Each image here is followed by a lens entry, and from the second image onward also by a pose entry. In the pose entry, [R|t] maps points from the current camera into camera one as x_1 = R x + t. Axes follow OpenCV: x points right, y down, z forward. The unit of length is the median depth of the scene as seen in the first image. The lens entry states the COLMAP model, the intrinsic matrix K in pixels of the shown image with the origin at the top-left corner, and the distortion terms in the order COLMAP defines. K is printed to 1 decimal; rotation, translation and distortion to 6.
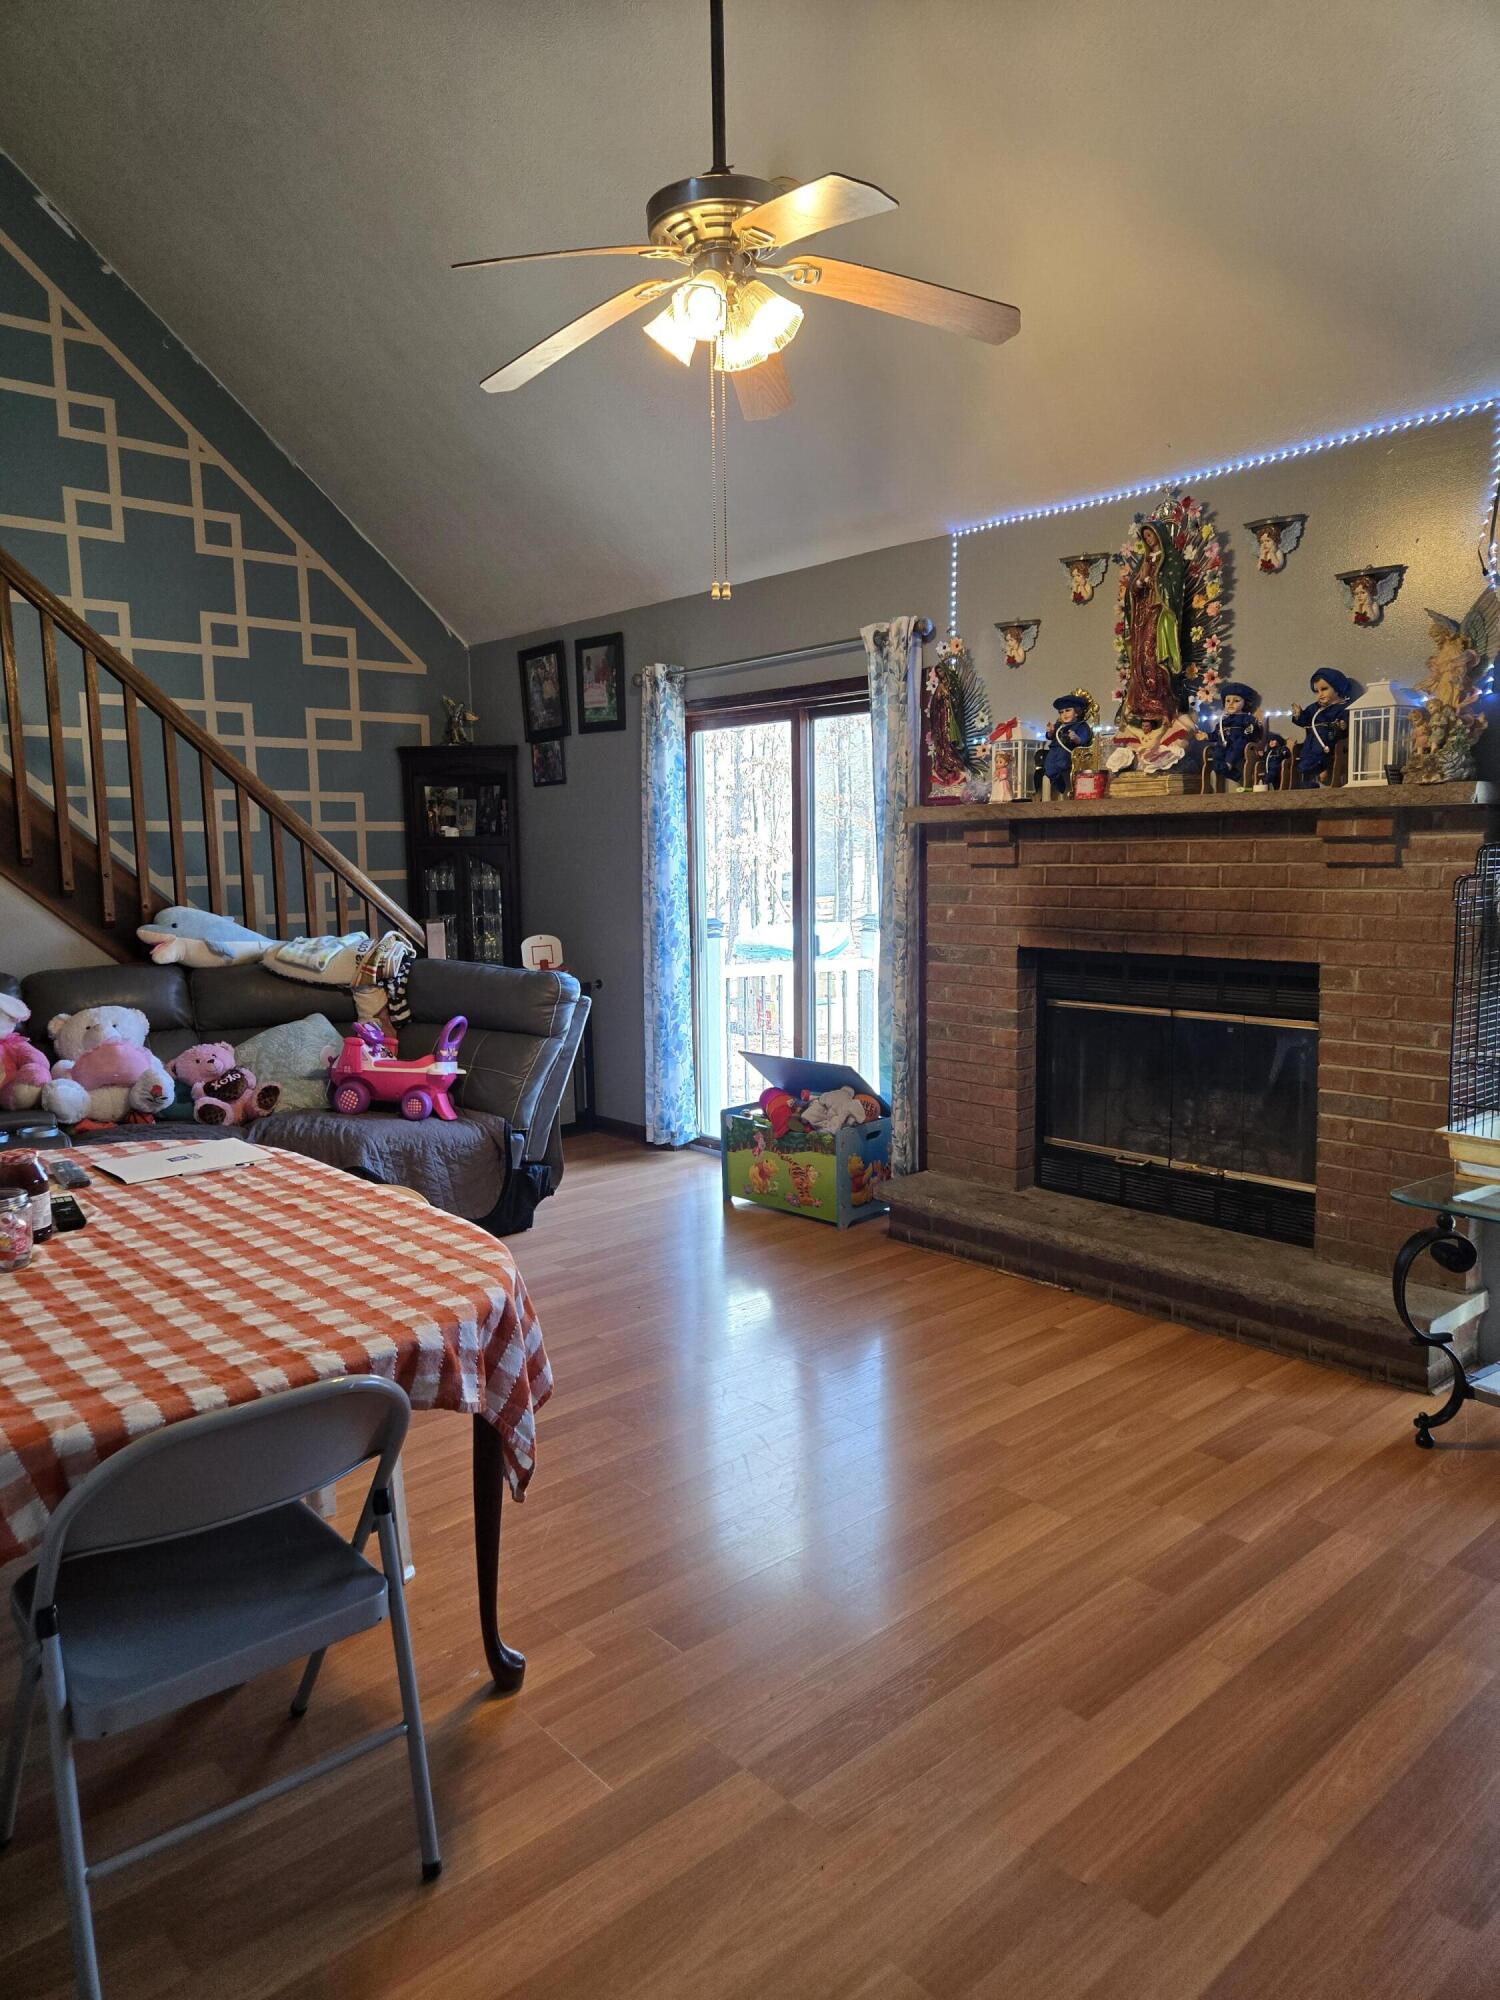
lens RADIAL K [[1333.8, 0, 750.0], [0, 1333.8, 1000.0], [0, 0, 1]] dist [0.084780, -0.069127]
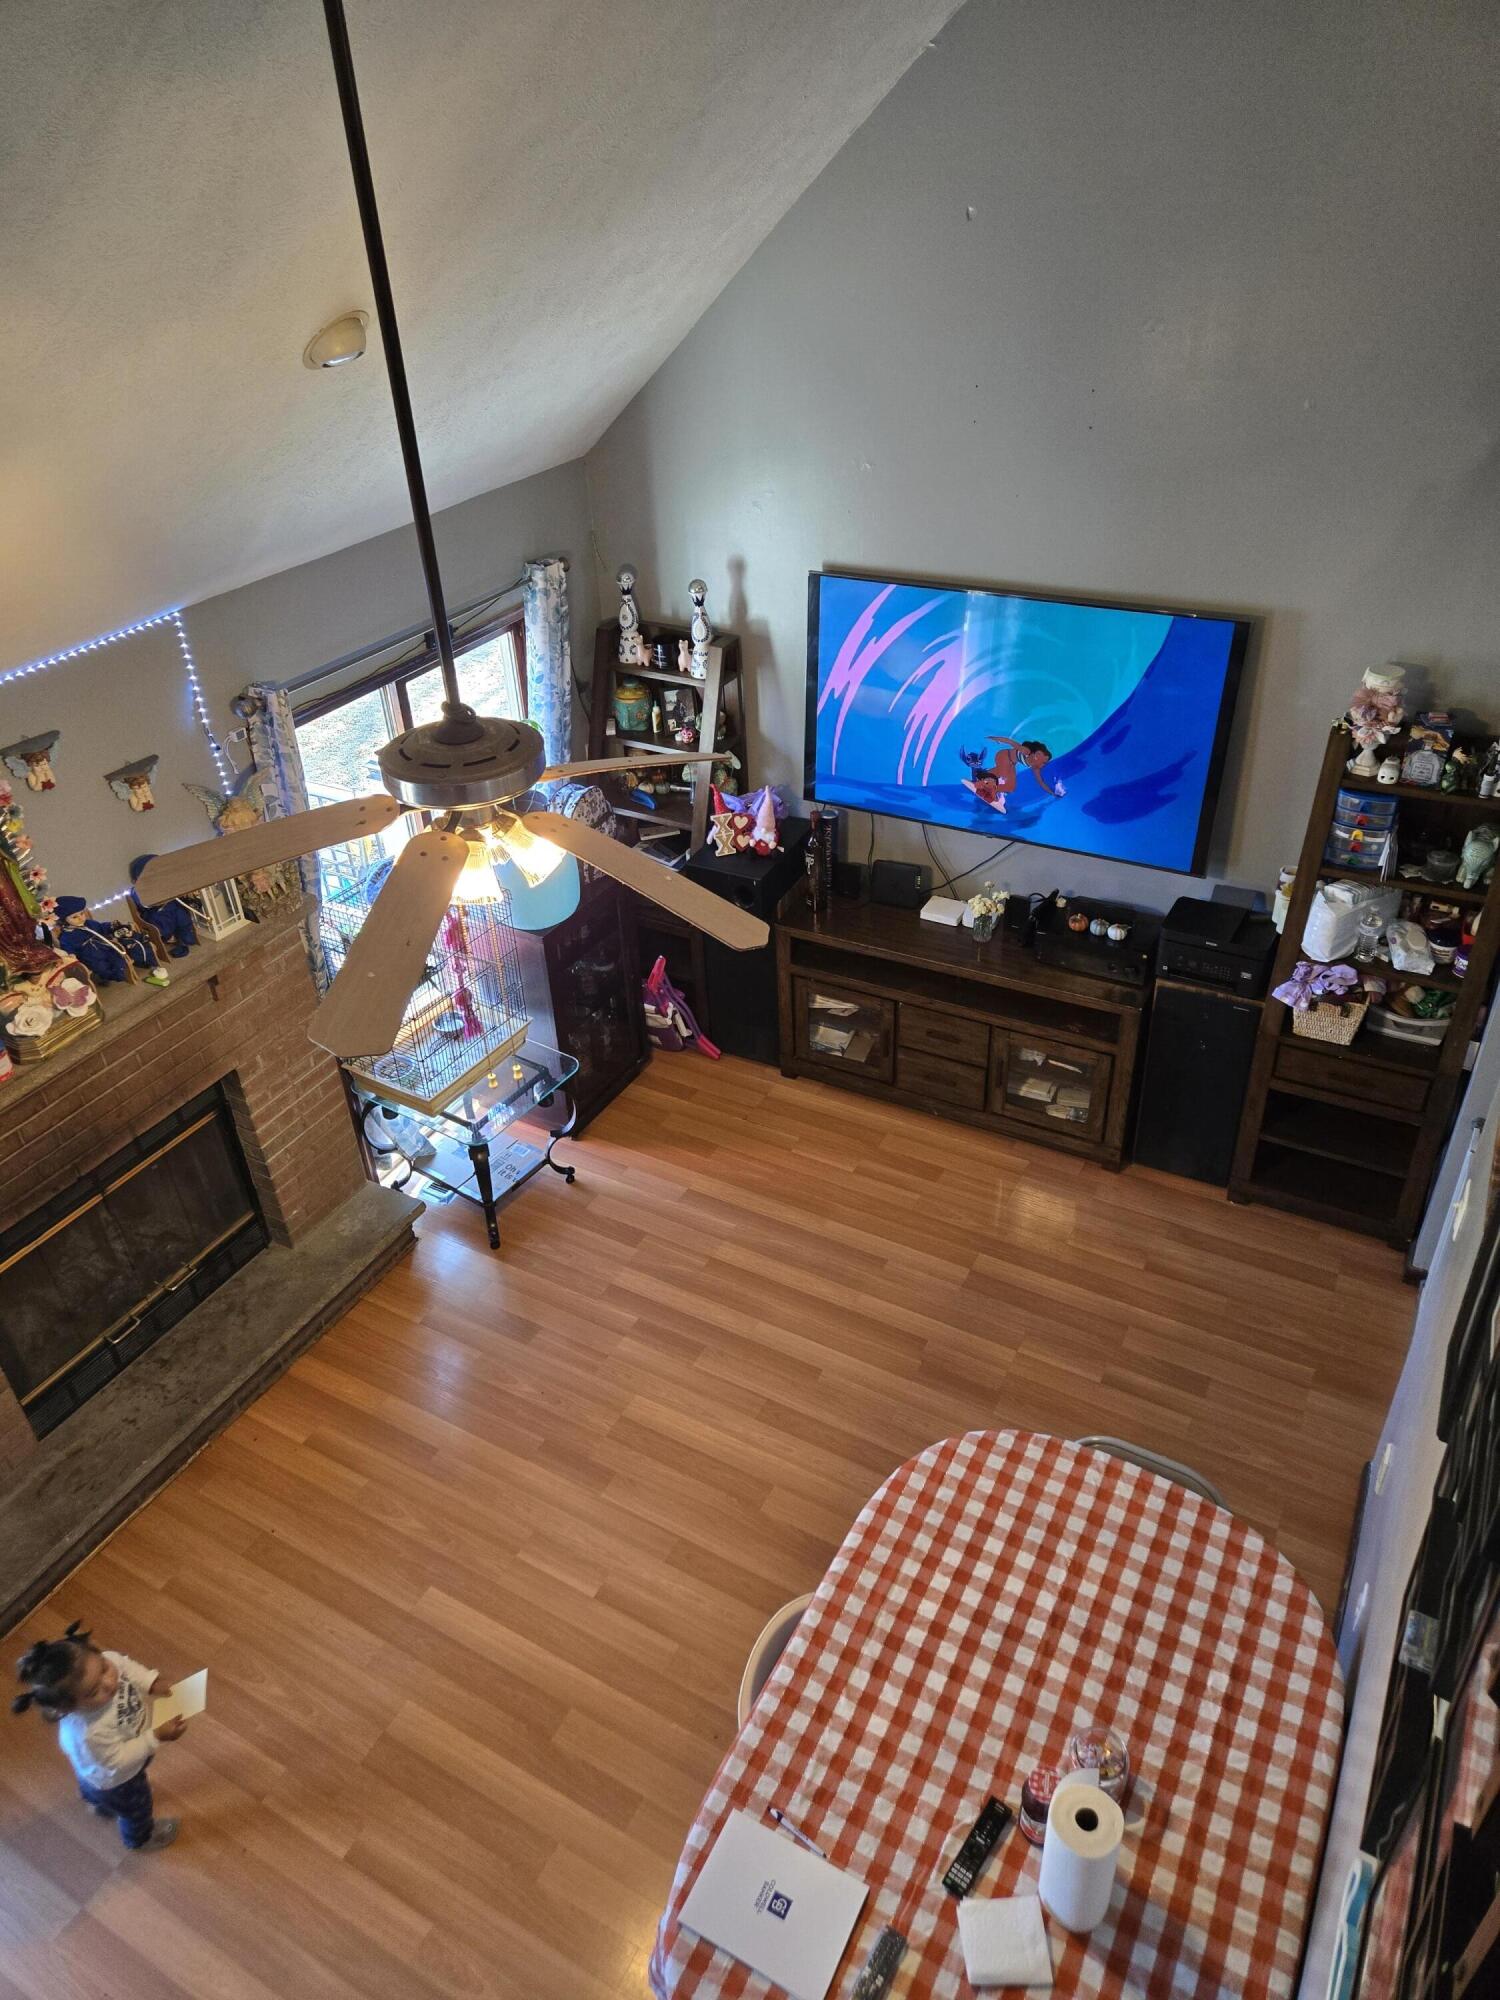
lens RADIAL K [[1325.3, 0, 751.1], [0, 1325.3, 992.3], [0, 0, 1]] dist [0.090286, -0.075394]
pose [[-0.335818, -0.499213, 0.798757, -0.861491], [0.153556, 0.807644, 0.569326, -0.912856], [-0.929326, 0.313844, -0.194565, 1.043406]]
